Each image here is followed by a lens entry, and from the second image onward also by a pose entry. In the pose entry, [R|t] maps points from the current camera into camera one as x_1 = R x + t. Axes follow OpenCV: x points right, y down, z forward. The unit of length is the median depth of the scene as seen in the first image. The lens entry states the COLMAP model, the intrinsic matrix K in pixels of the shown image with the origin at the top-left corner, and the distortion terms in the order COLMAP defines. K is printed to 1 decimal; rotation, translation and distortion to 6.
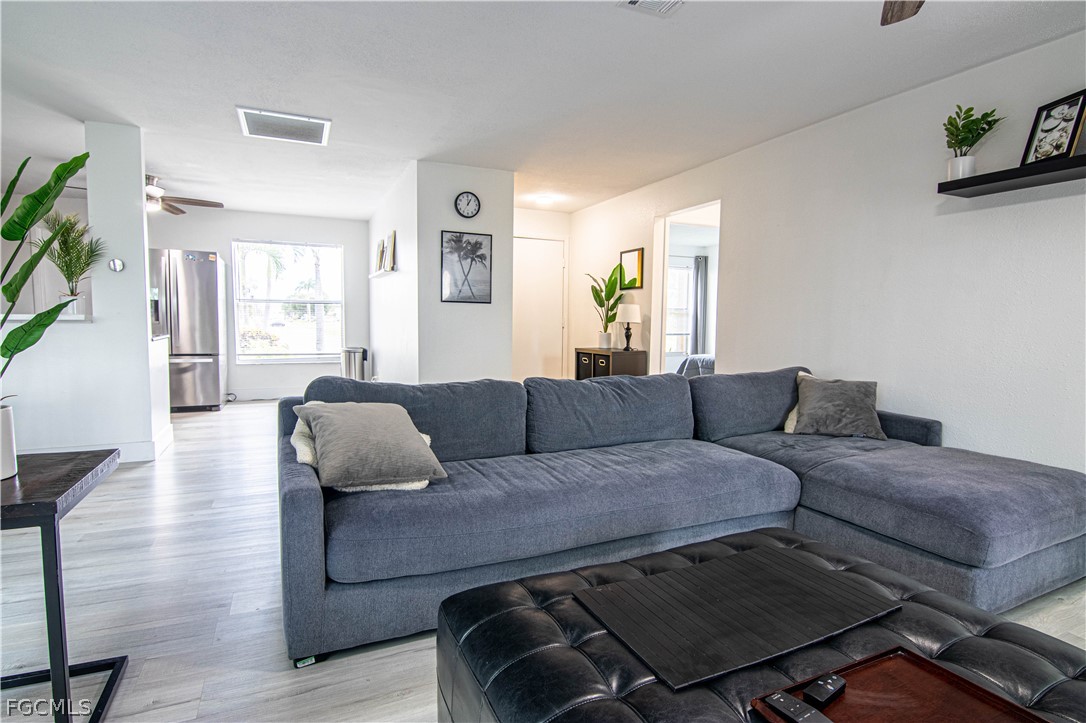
lens RADIAL K [[553.3, 0, 543.0], [0, 553.3, 361.5], [0, 0, 1]] dist [-0.000628, -0.000357]
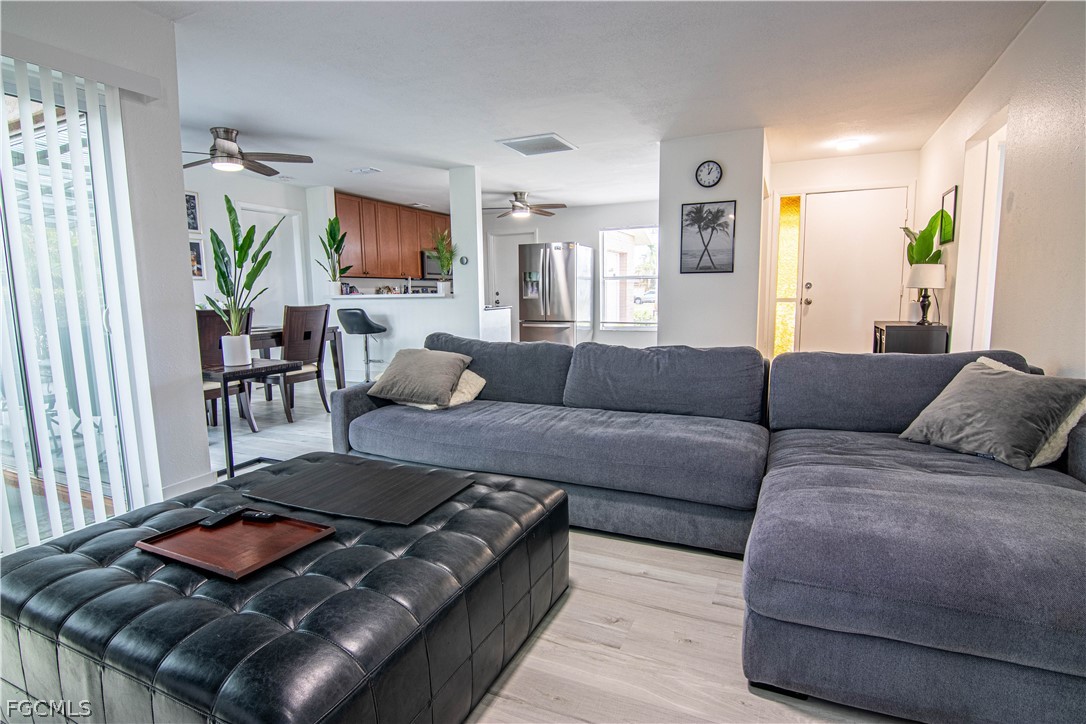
lens RADIAL K [[553.3, 0, 543.0], [0, 553.3, 362.0], [0, 0, 1]] dist [-0.000628, -0.000357]
pose [[0.657966, 0.073352, -0.749467, 0.435186], [-0.035594, 0.997162, 0.066346, -0.000650], [0.752206, -0.016977, 0.658709, 0.110572]]
